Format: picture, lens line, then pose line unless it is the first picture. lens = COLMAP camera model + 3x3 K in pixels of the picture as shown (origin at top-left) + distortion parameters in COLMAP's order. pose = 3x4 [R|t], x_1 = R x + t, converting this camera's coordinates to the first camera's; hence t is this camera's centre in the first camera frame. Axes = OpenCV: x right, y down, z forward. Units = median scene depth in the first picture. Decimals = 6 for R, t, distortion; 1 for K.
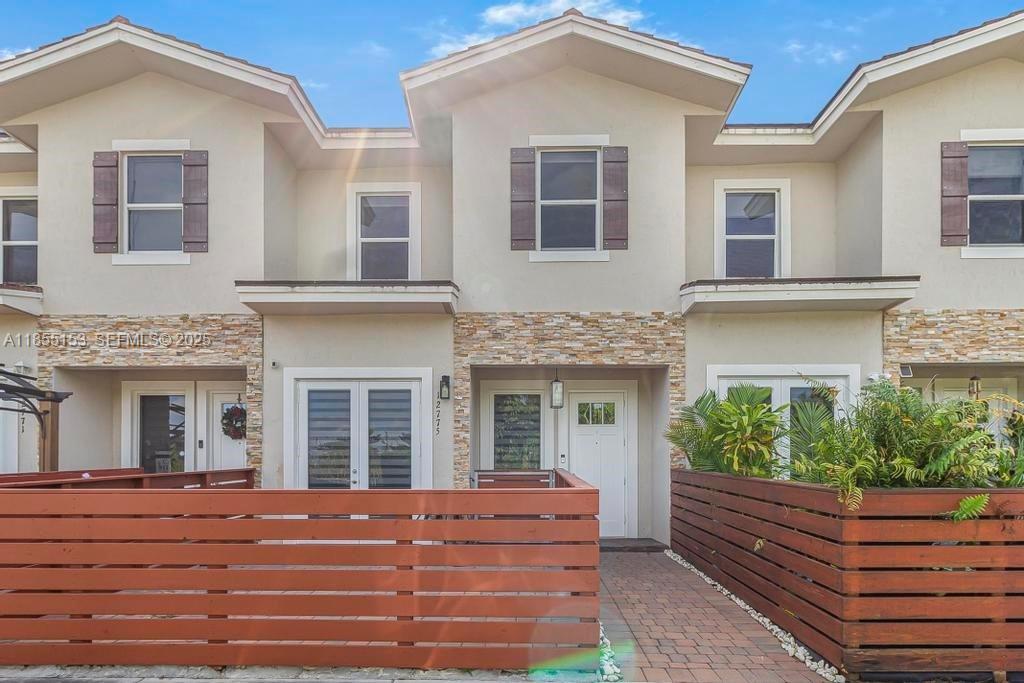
lens RADIAL K [[528.0, 0, 510.7], [0, 528.0, 477.0], [0, 0, 1]] dist [0.001158, 0.000246]
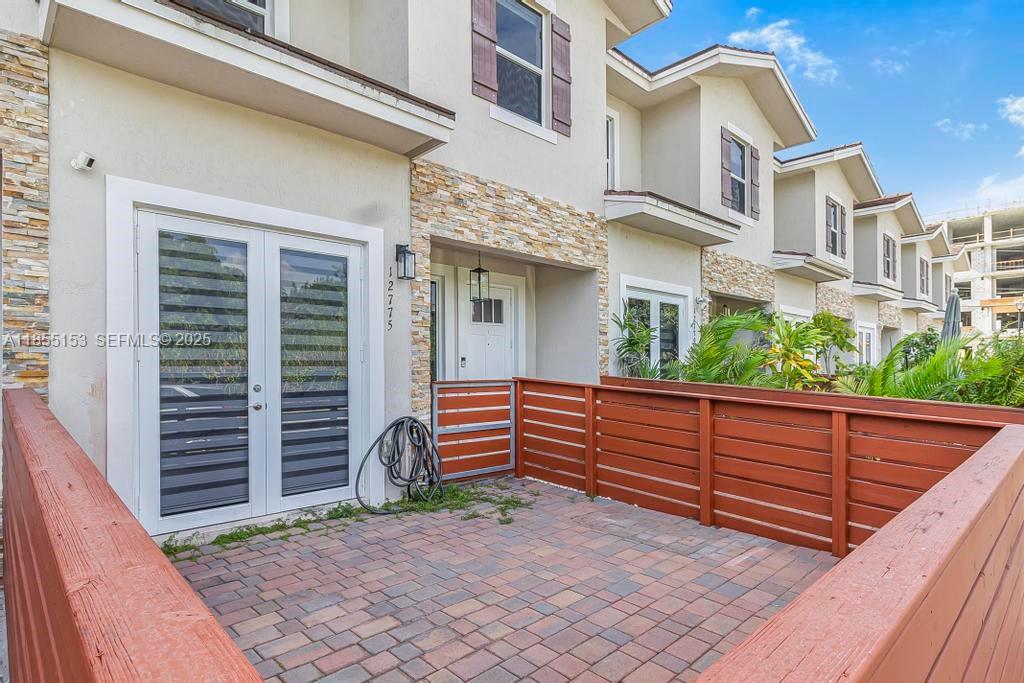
lens RADIAL K [[534.4, 0, 497.6], [0, 534.4, 366.7], [0, 0, 1]] dist [0.001067, 0.000194]
pose [[0.725242, -0.003165, 0.688486, -0.507501], [0.000766, 0.999993, 0.003790, -0.036091], [-0.688493, -0.002222, 0.725239, 0.409041]]
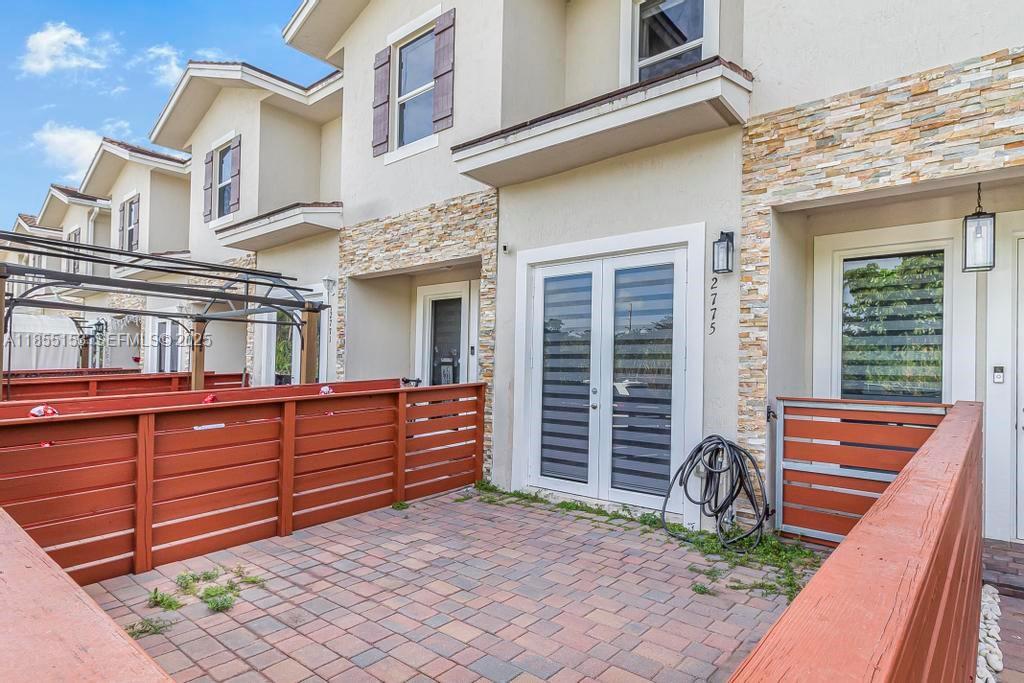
lens RADIAL K [[543.6, 0, 549.9], [0, 543.6, 366.8], [0, 0, 1]] dist [0.002873, -0.000280]
pose [[0.796311, 0.010322, -0.604799, 0.084348], [-0.017705, 0.999824, -0.006247, -0.036902], [0.604628, 0.015682, 0.796354, 0.406746]]
